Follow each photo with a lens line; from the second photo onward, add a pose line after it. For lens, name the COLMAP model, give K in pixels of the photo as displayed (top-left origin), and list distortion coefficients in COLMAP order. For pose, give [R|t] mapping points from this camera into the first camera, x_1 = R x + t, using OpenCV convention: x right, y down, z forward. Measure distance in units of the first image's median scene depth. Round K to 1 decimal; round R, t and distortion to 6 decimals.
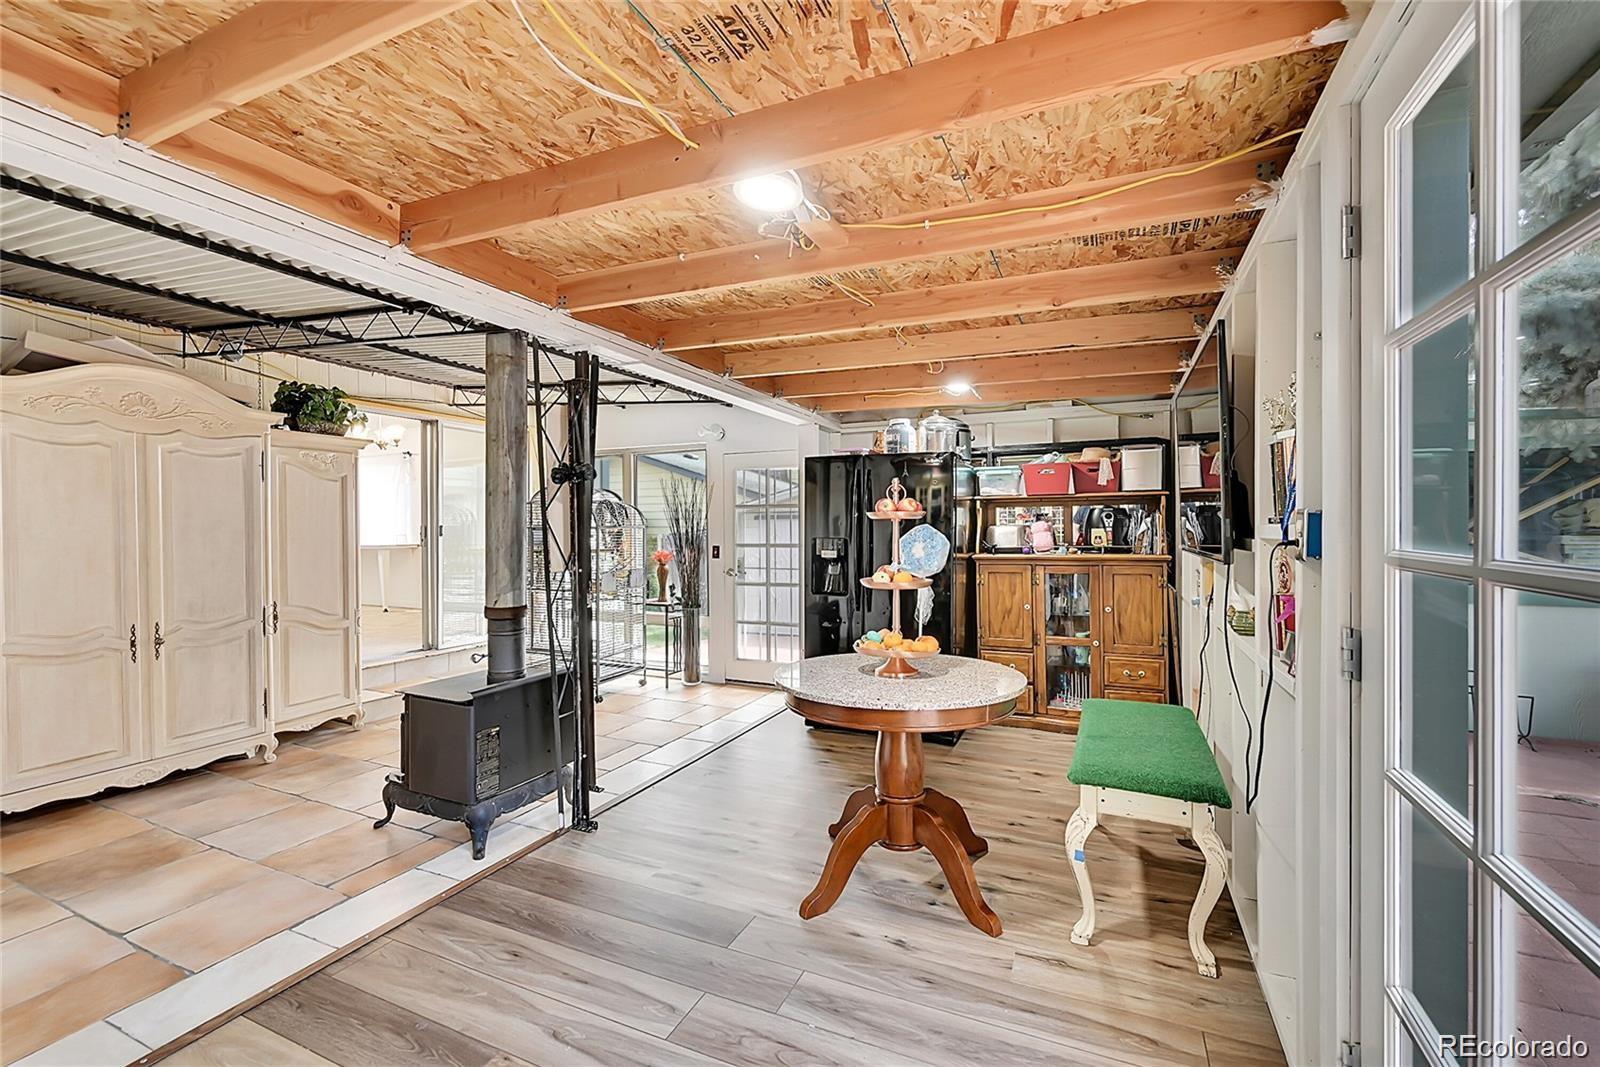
lens RADIAL K [[661.4, 0, 802.4], [0, 661.4, 531.7], [0, 0, 1]] dist [-0.004160, -0.000109]
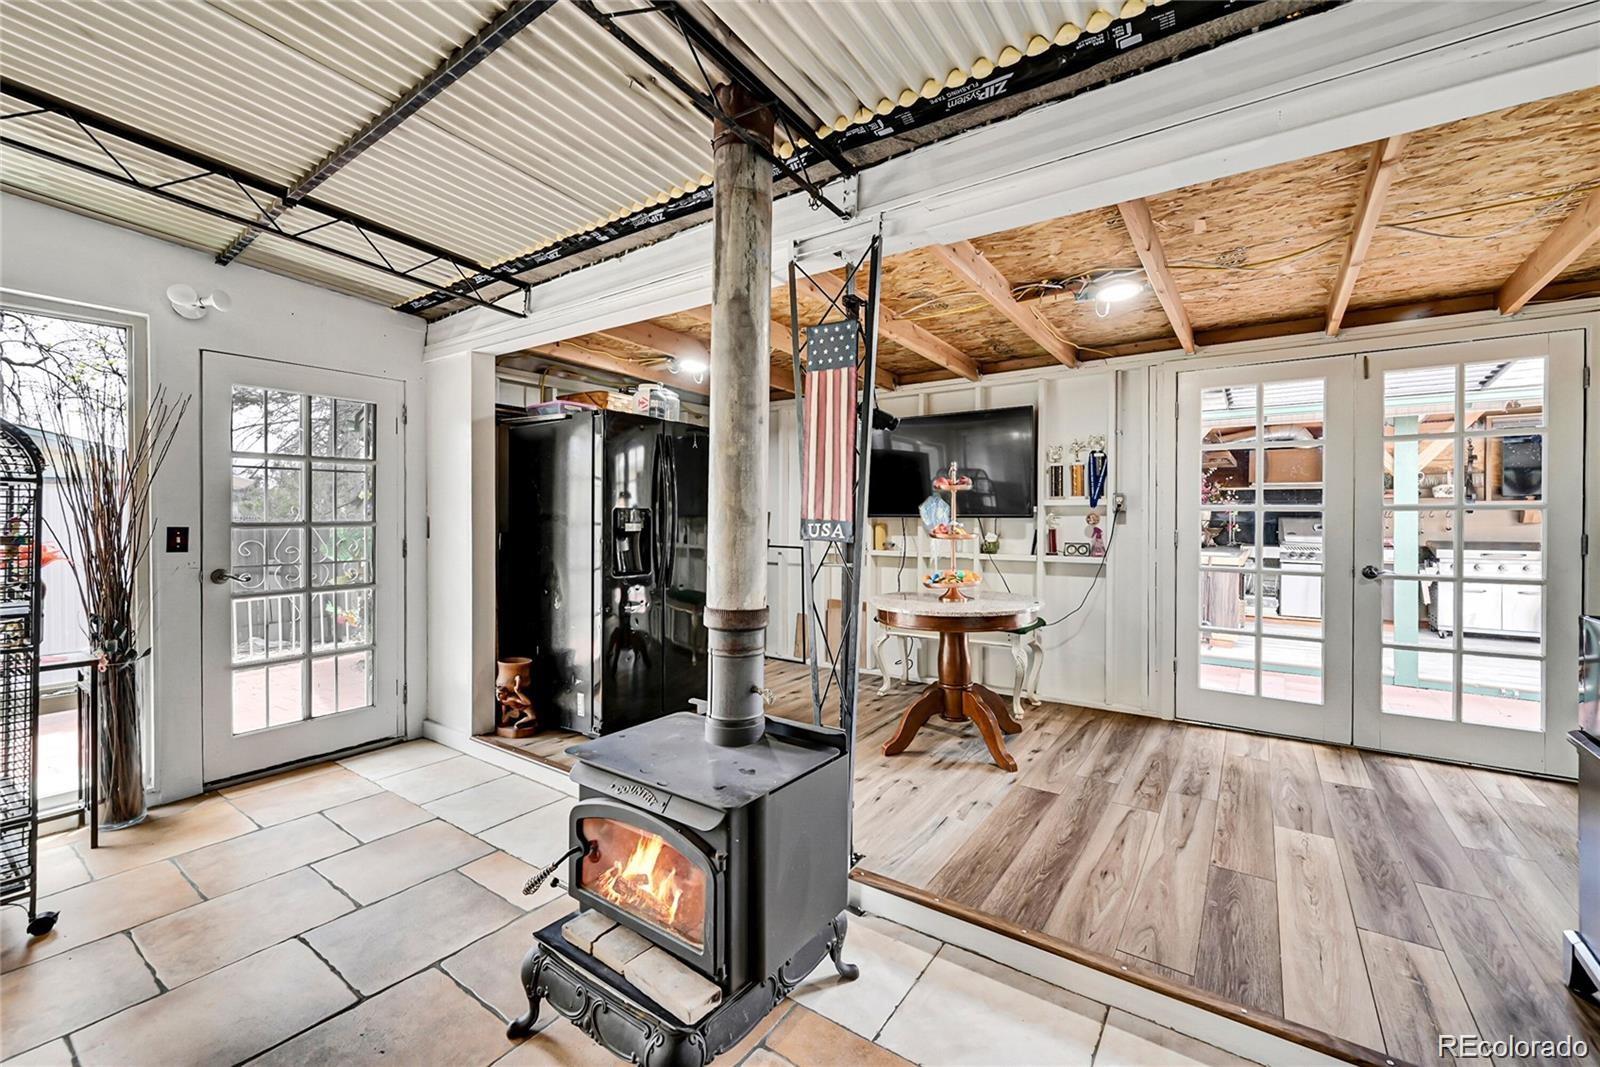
lens RADIAL K [[661.4, 0, 807.8], [0, 661.4, 520.0], [0, 0, 1]] dist [-0.004160, -0.000109]
pose [[0.180640, 0.001236, 0.983549, -1.561471], [0.000108, 0.999999, -0.001276, 0.047452], [-0.983549, 0.000337, 0.180640, 1.247057]]
